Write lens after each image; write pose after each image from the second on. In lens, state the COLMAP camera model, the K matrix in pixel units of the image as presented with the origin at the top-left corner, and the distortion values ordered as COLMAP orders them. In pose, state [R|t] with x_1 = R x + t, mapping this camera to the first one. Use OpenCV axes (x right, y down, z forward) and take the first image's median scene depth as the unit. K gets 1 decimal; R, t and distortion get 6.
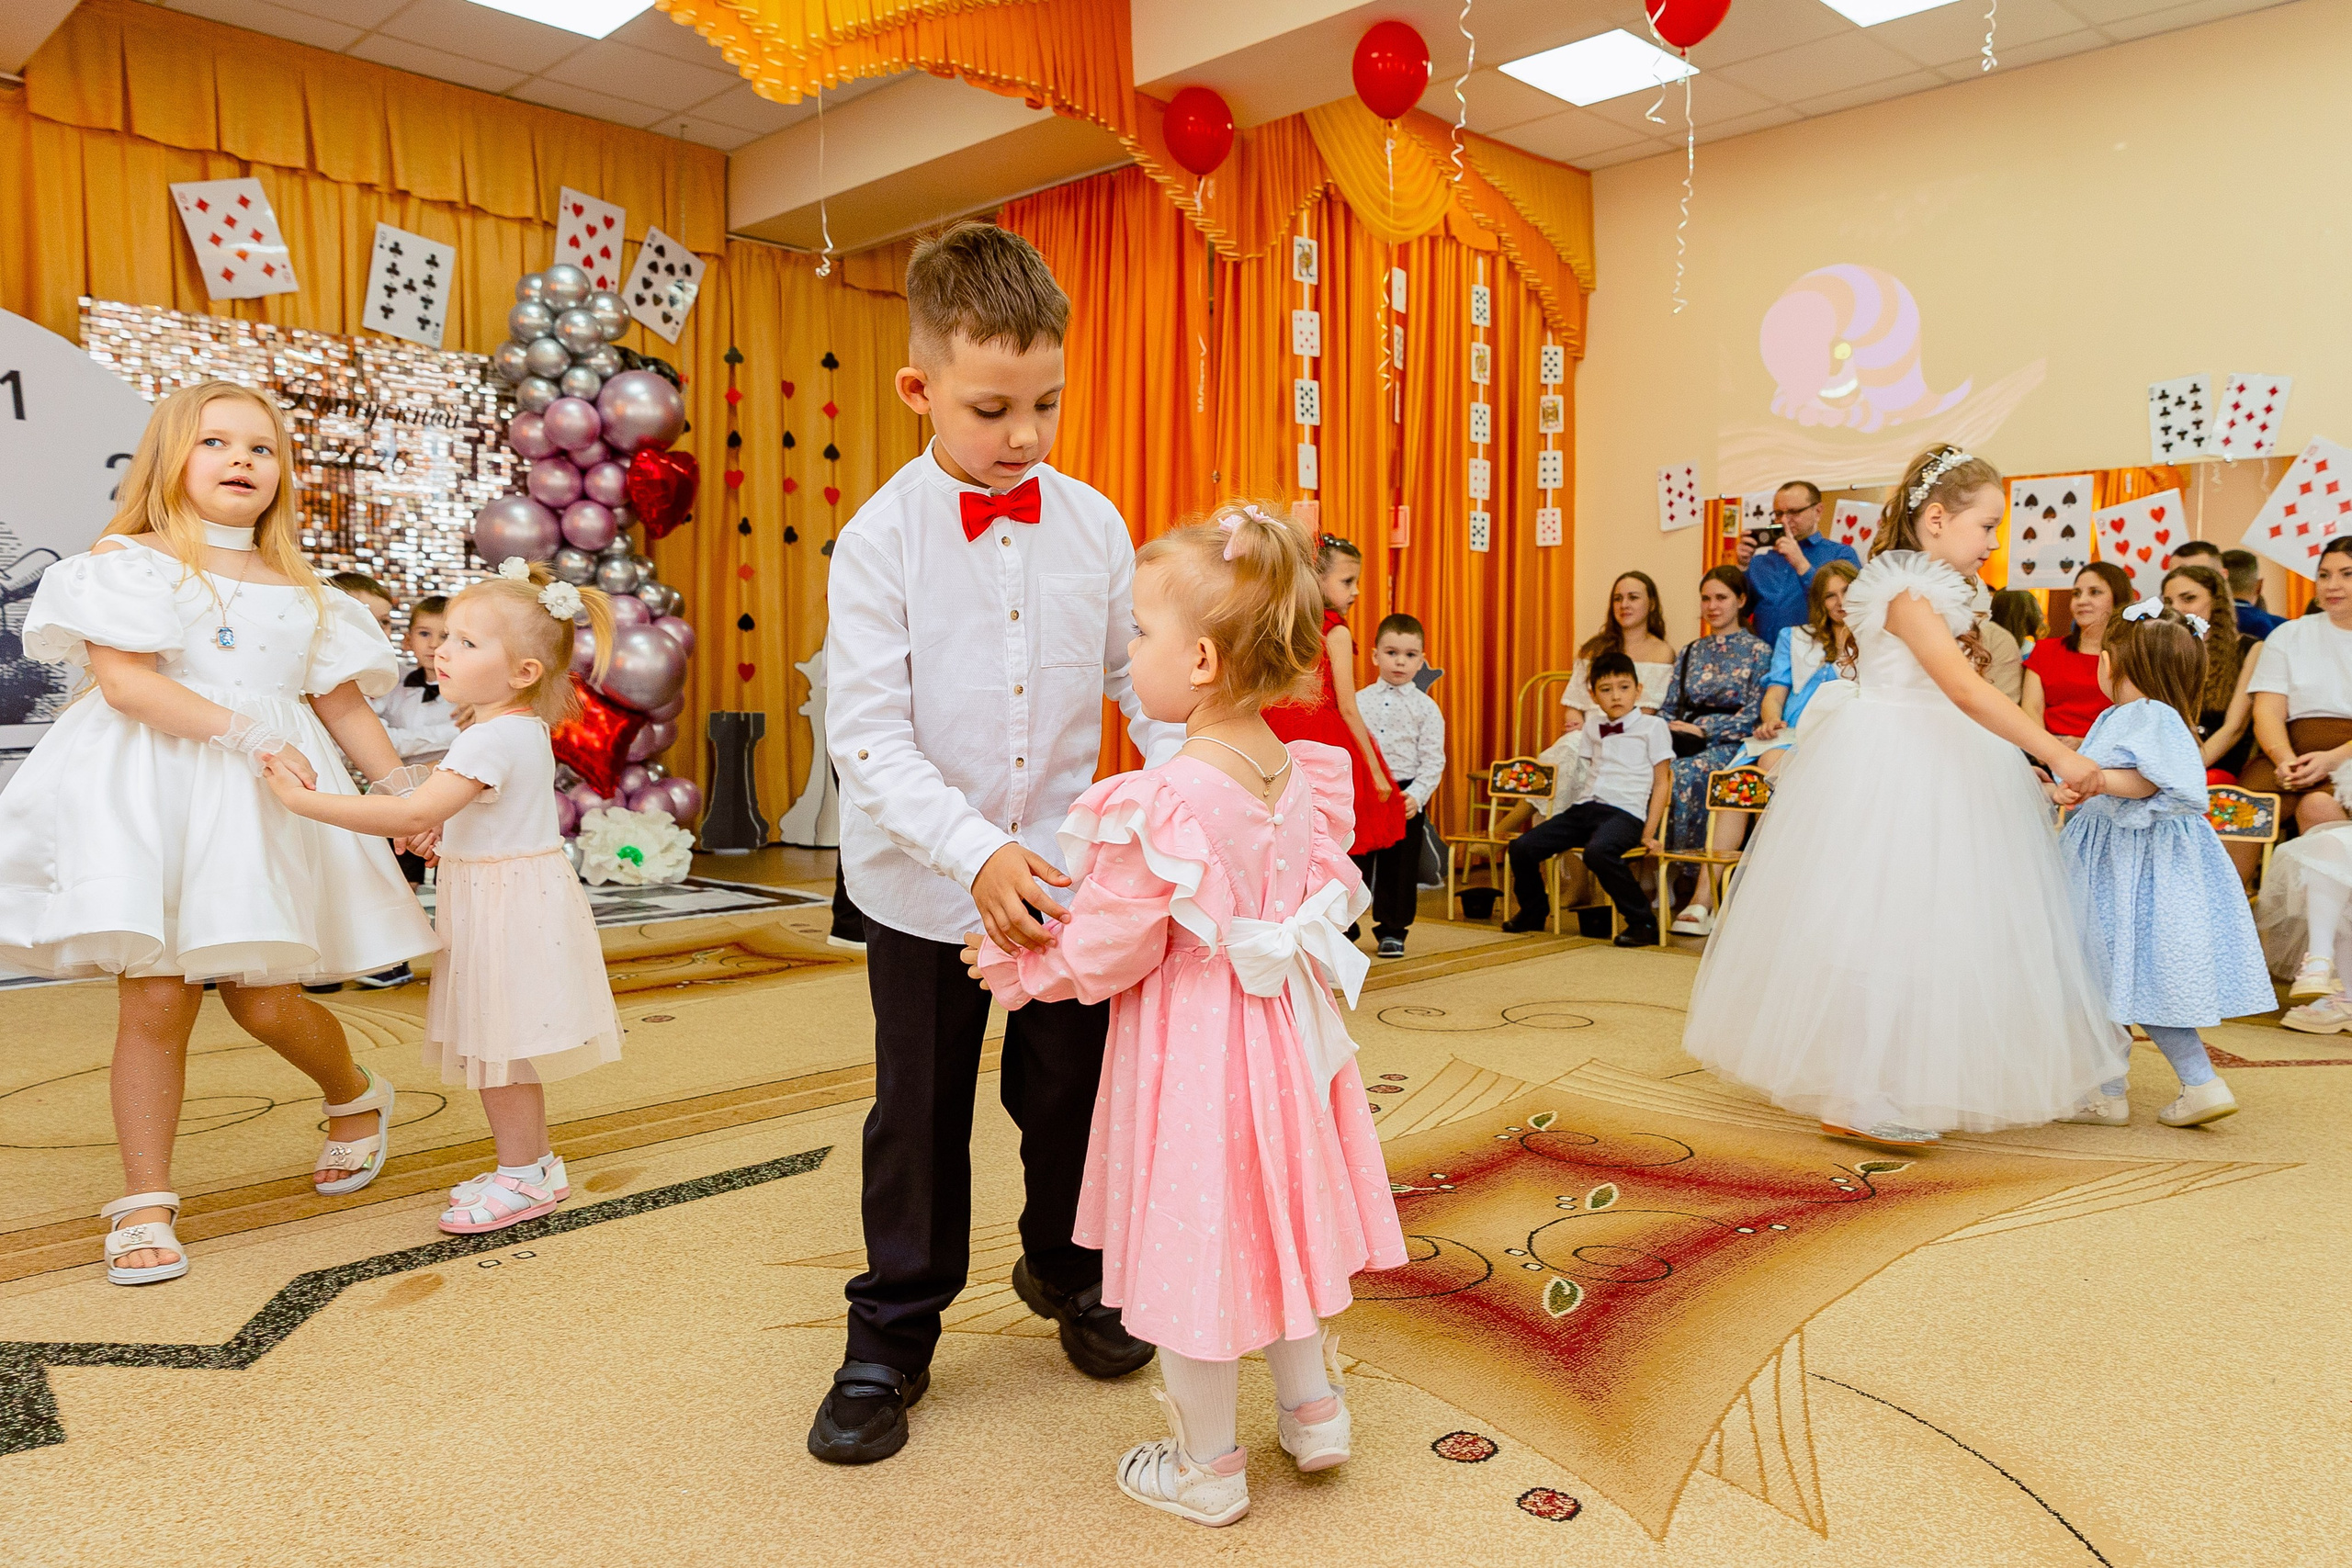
lens RADIAL K [[1681.7, 0, 1266.7], [0, 1681.7, 777.1], [0, 0, 1]] dist [0.011736, -0.006863]
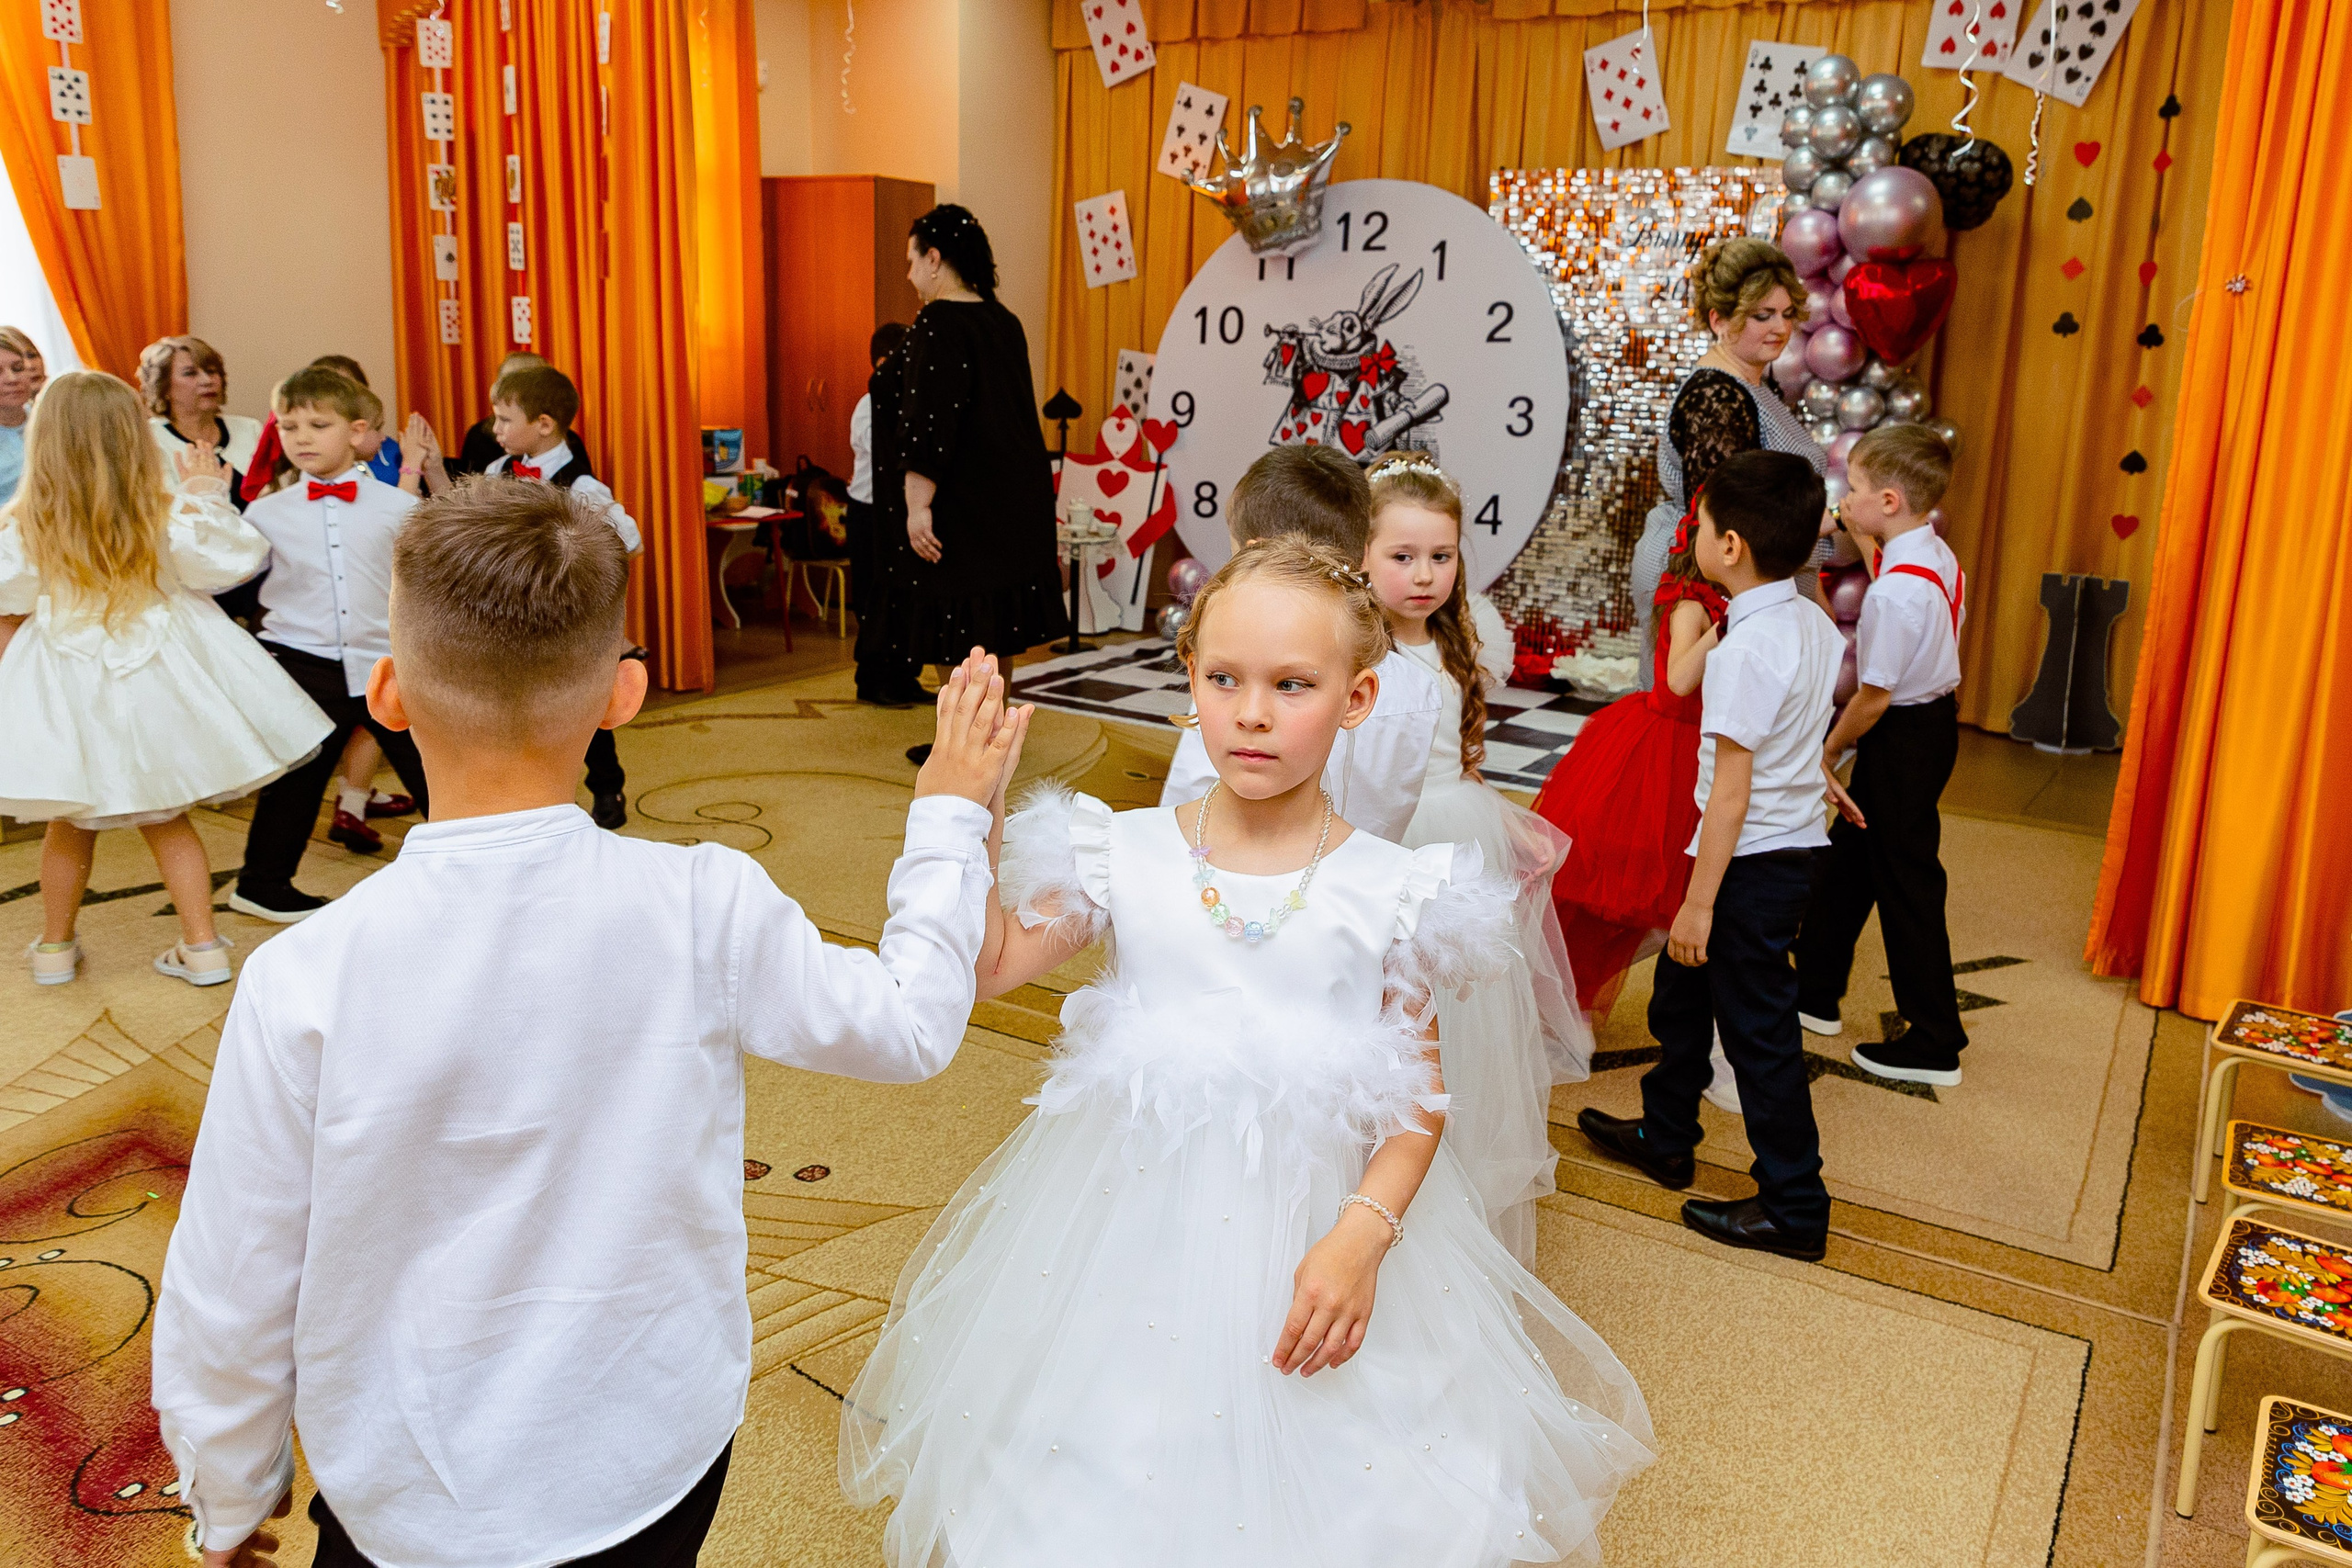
lens RADIAL K [[1726.0, 0, 1314.1], [0, 1726.0, 700.9], [0, 0, 1]] dist [0.001989, 0.001989]
pose [[0.215123, 0.197018, -0.956507, 0.456252], [-0.090365, 0.979253, 0.181379, -0.110926], [0.972397, 0.047416, 0.228463, 0.538551]]
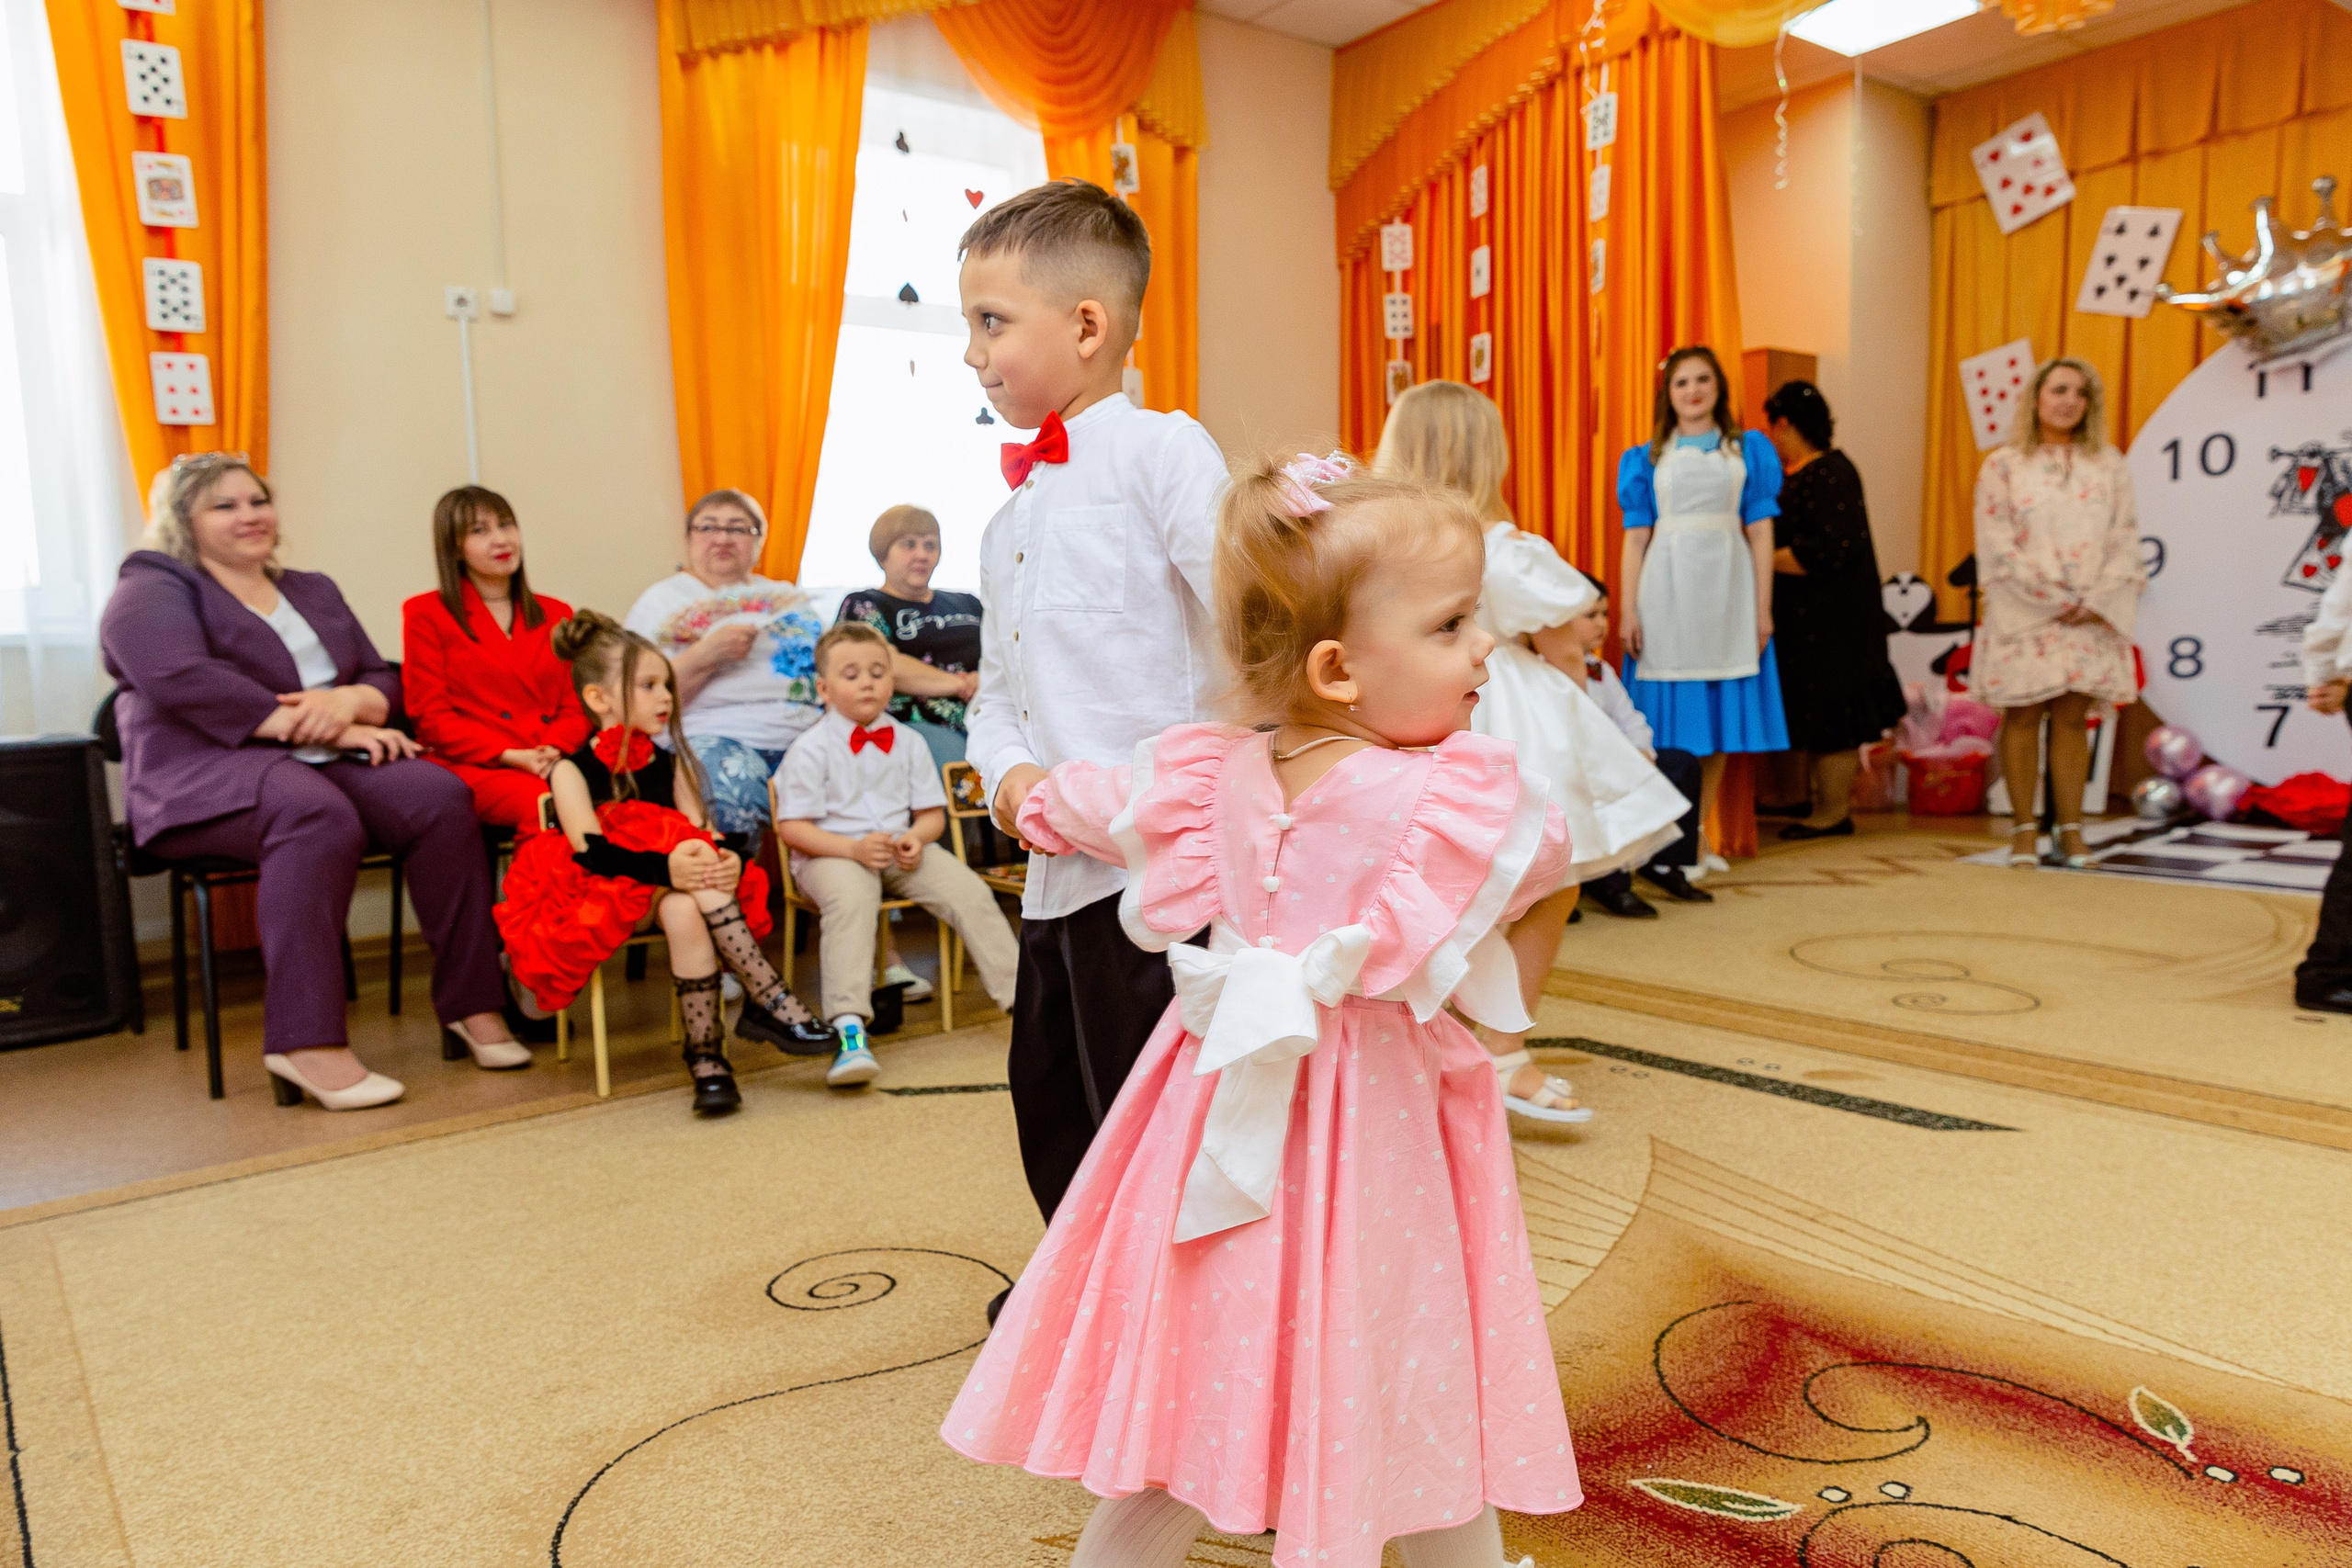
lens RADIAL K [[1545.4, 0, 1176.9], [0, 1545.4, 782.8], [0, 0, 1]] dist [0.005821, 0.000889]
pose [[-0.171022, 0.084655, -0.981624, 0.284487], [-0.026628, 0.995541, 0.090495, -0.016563], [0.984907, 0.041615, -0.168005, 0.296652]]
